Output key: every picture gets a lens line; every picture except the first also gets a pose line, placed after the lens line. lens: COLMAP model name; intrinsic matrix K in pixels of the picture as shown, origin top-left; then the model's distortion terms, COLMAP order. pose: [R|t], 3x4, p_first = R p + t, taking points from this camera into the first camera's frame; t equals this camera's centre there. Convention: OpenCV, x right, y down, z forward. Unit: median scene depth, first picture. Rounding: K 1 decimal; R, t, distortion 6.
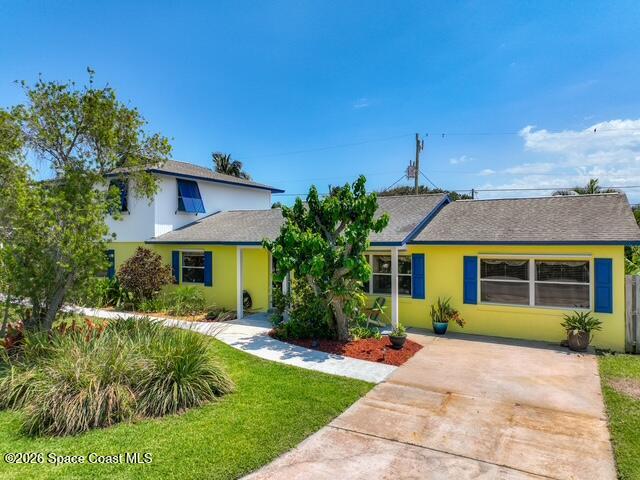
lens RADIAL K [[545.3, 0, 320.0], [0, 545.3, 240.0], [0, 0, 1]] dist [-0.002228, -0.003657]
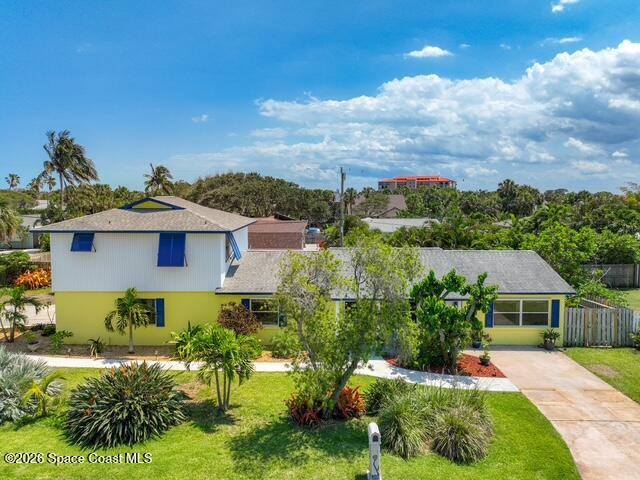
lens RADIAL K [[545.3, 0, 320.0], [0, 545.3, 240.0], [0, 0, 1]] dist [-0.002228, -0.003657]
pose [[0.852053, -0.058097, 0.520221, -1.175202], [-0.000556, 0.993721, 0.111887, -0.388636], [-0.523455, -0.095623, 0.846671, -0.177581]]
